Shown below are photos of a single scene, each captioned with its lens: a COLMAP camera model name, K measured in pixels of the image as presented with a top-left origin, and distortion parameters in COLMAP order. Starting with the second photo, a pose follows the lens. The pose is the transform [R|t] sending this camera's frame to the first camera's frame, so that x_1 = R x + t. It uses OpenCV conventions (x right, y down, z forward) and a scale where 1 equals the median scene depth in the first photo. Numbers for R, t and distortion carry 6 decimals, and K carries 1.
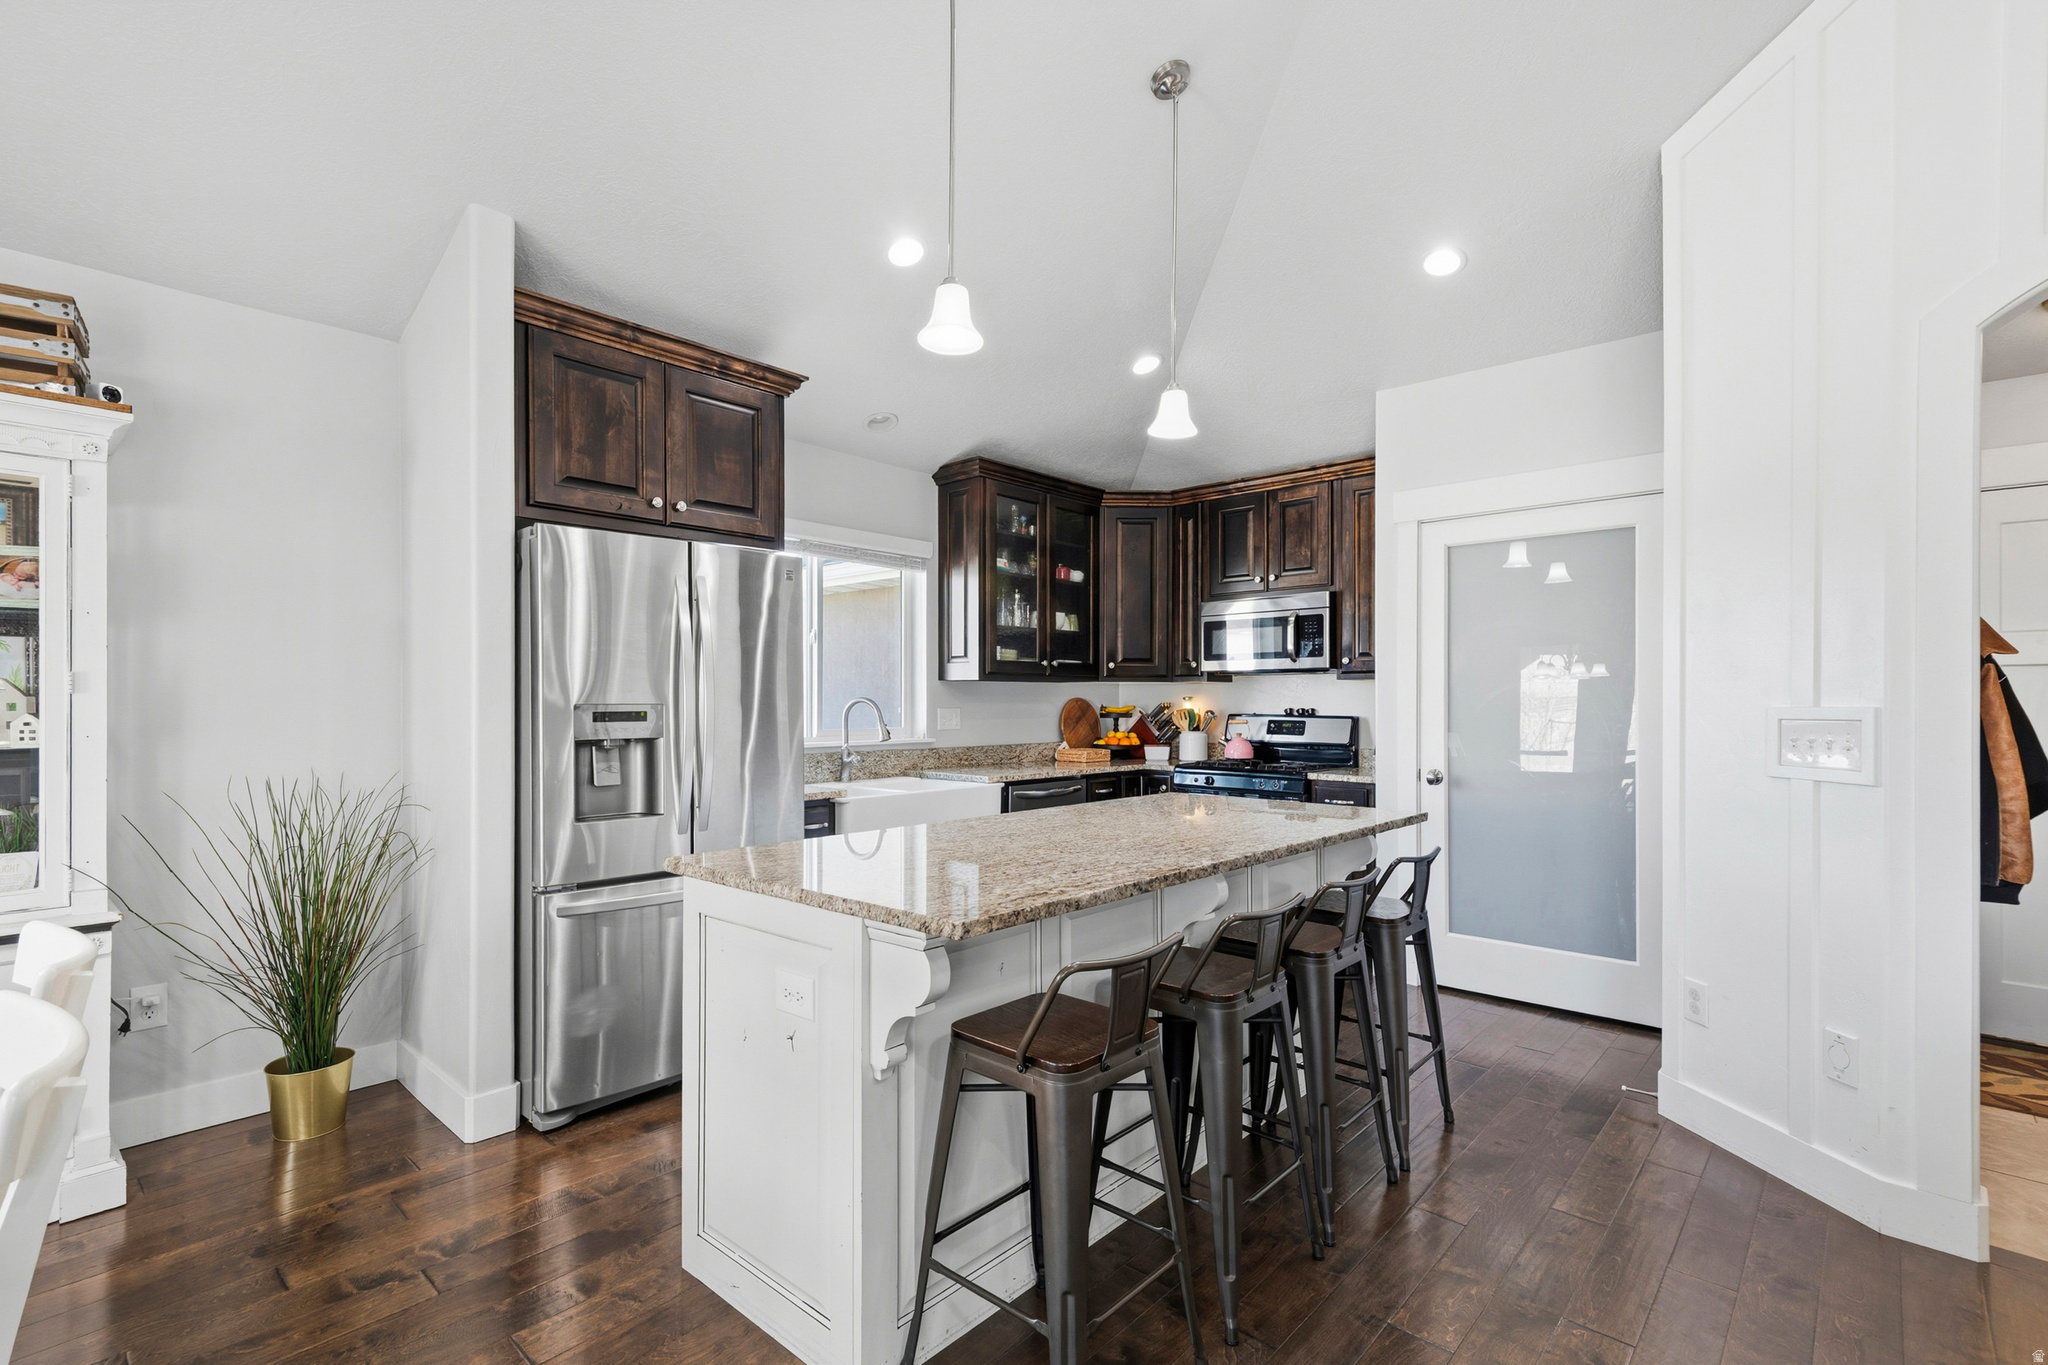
lens RADIAL K [[936.8, 0, 1014.8], [0, 936.8, 703.6], [0, 0, 1]] dist [0.022655, -0.008000]
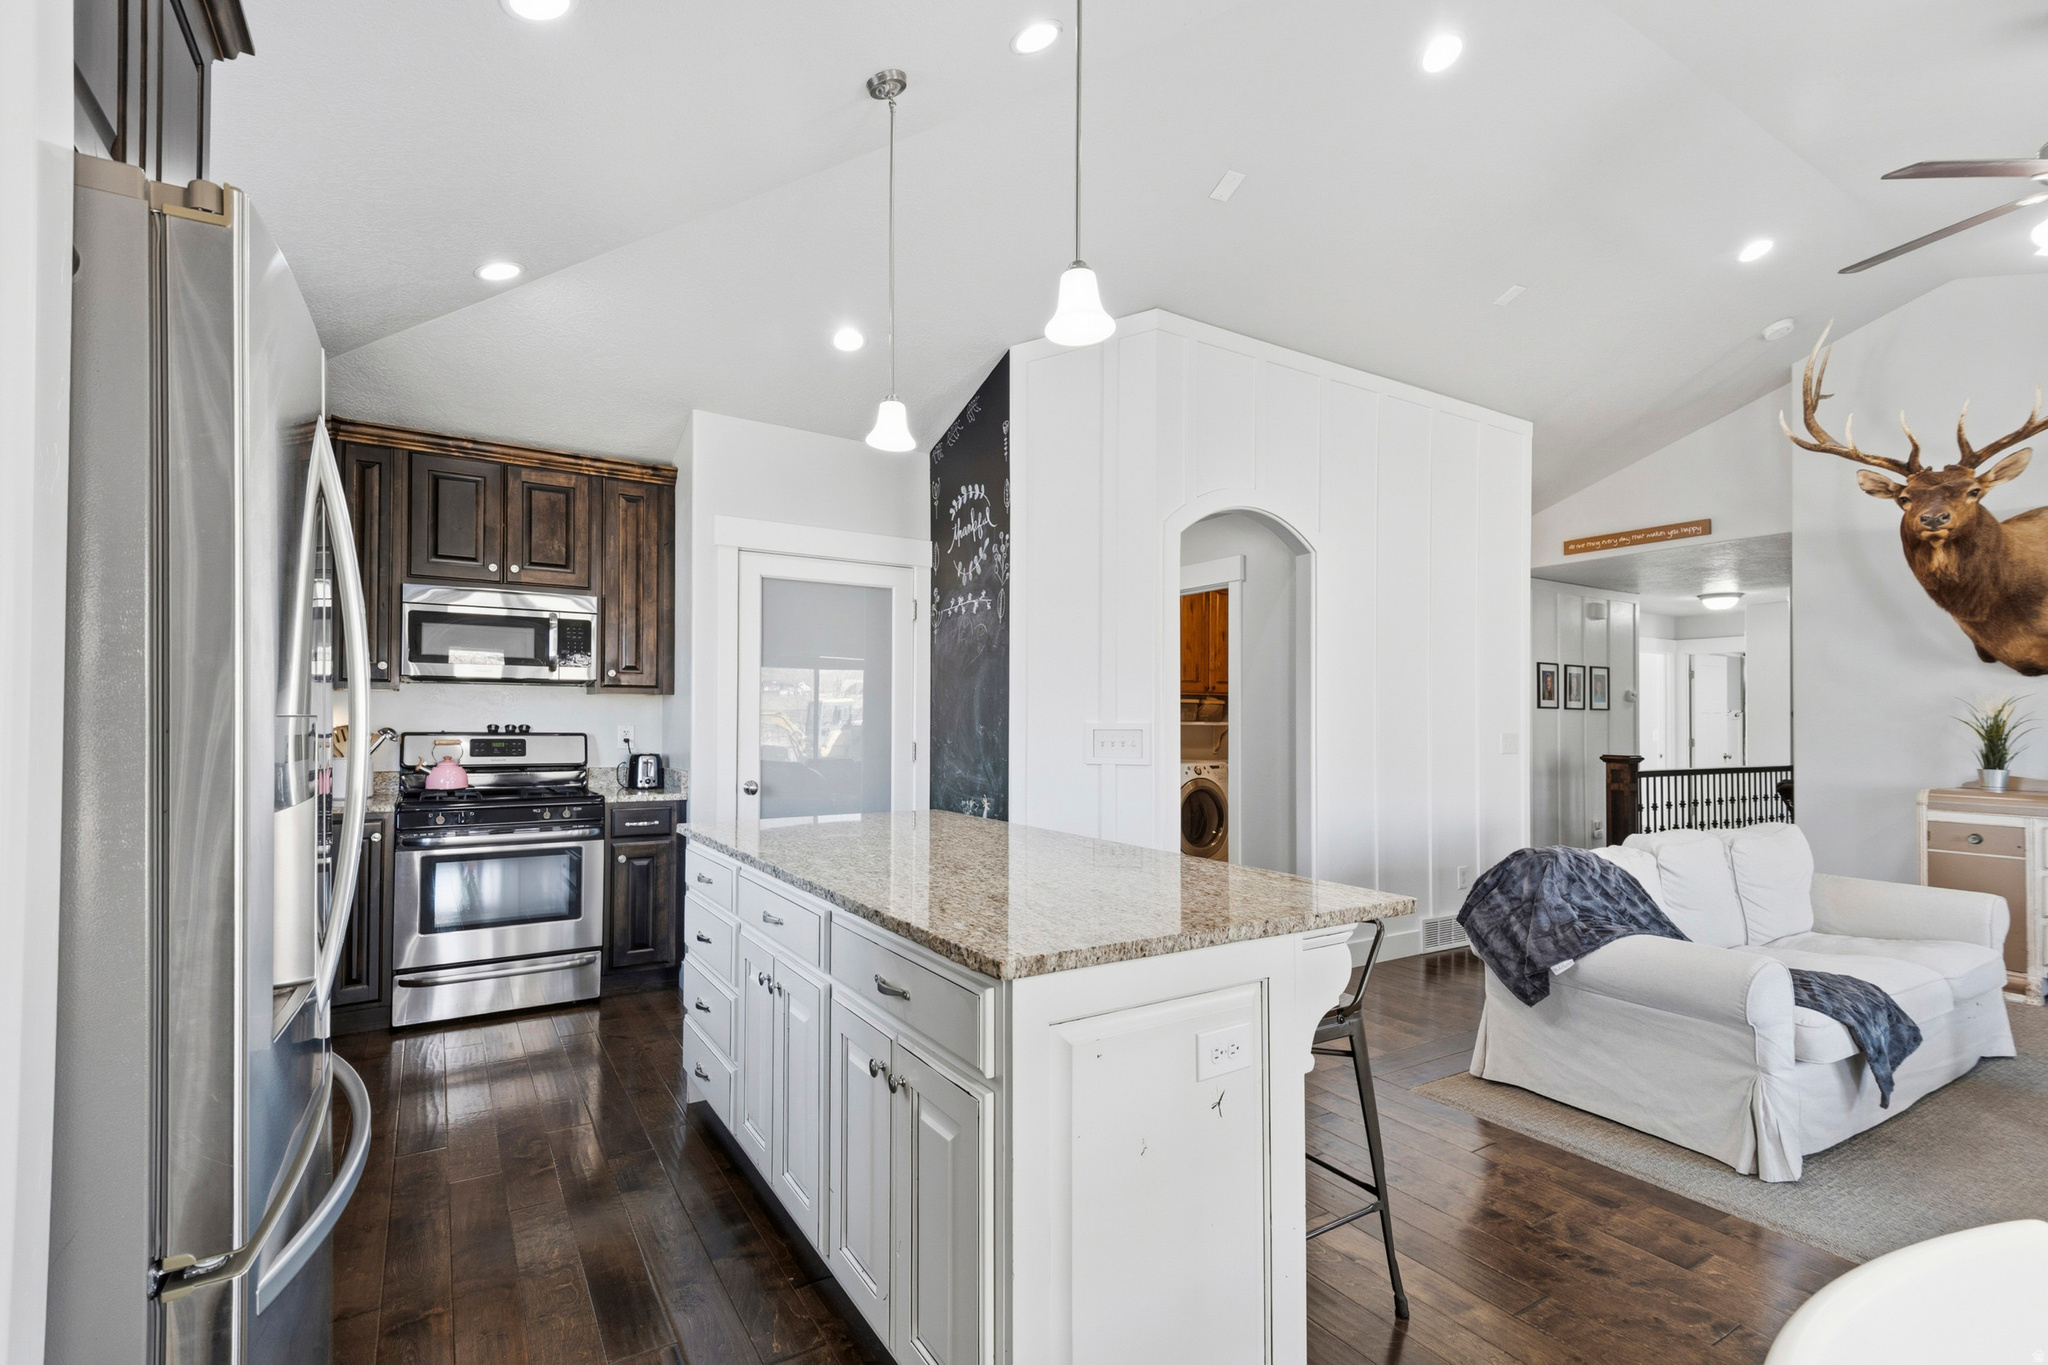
lens RADIAL K [[936.8, 0, 1009.5], [0, 936.8, 712.7], [0, 0, 1]] dist [0.022655, -0.008000]
pose [[0.262704, 0.008567, 0.964838, -0.508507], [-0.003288, 0.999963, -0.007984, -0.000713], [-0.964871, -0.001075, 0.262722, 0.427167]]
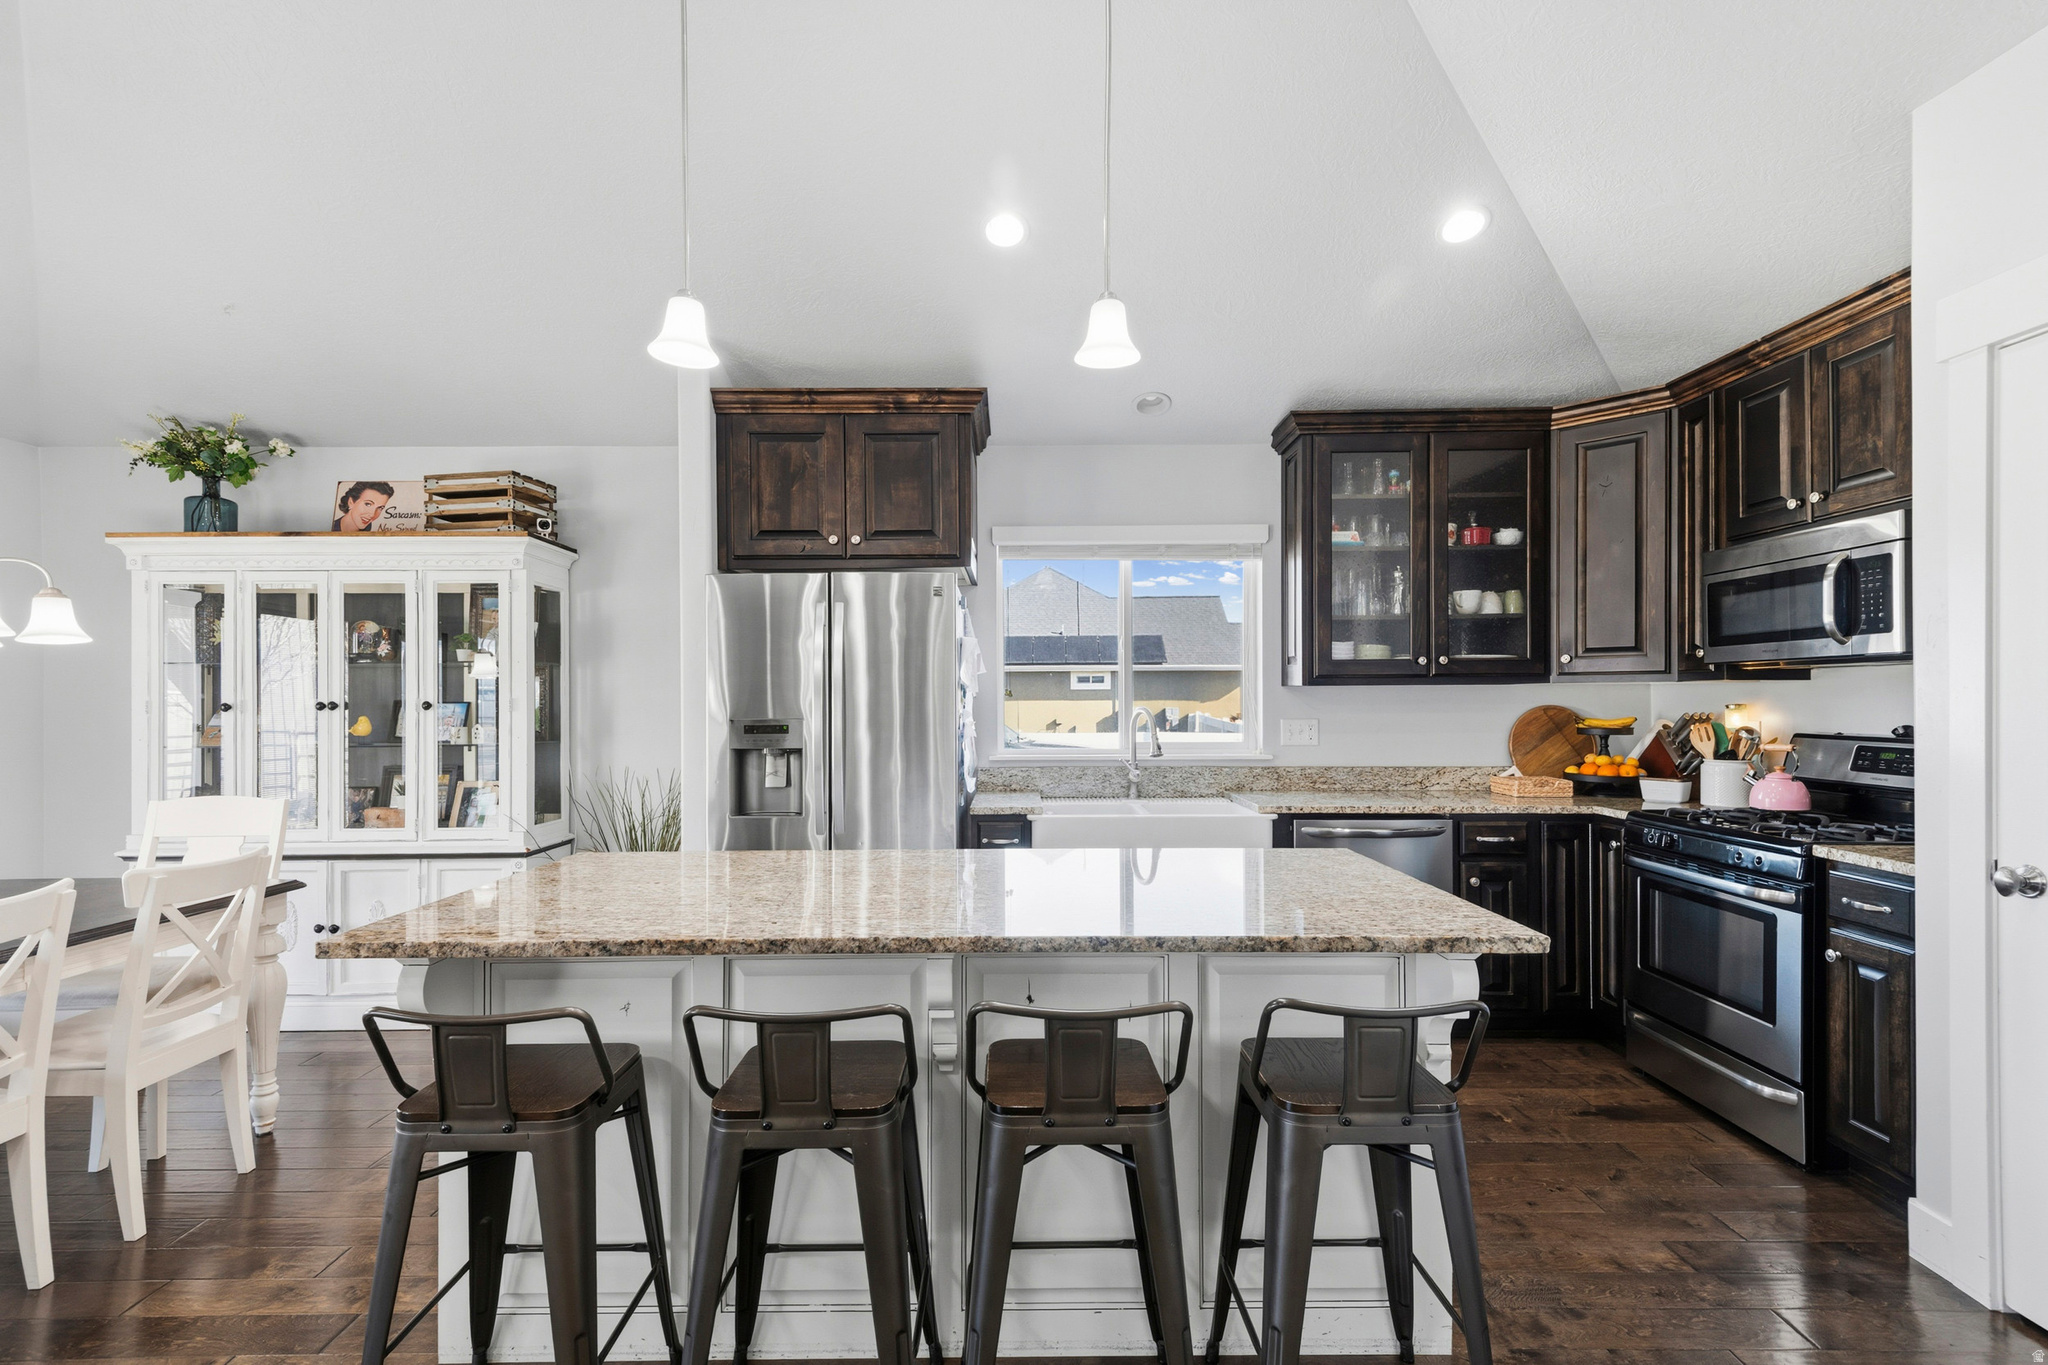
lens RADIAL K [[936.8, 0, 1020.6], [0, 936.8, 703.4], [0, 0, 1]] dist [0.022655, -0.008000]
pose [[0.673672, -0.001719, -0.739028, 0.453964], [0.003473, 0.999994, 0.000840, -0.013129], [0.739022, -0.003132, 0.673674, 0.304955]]
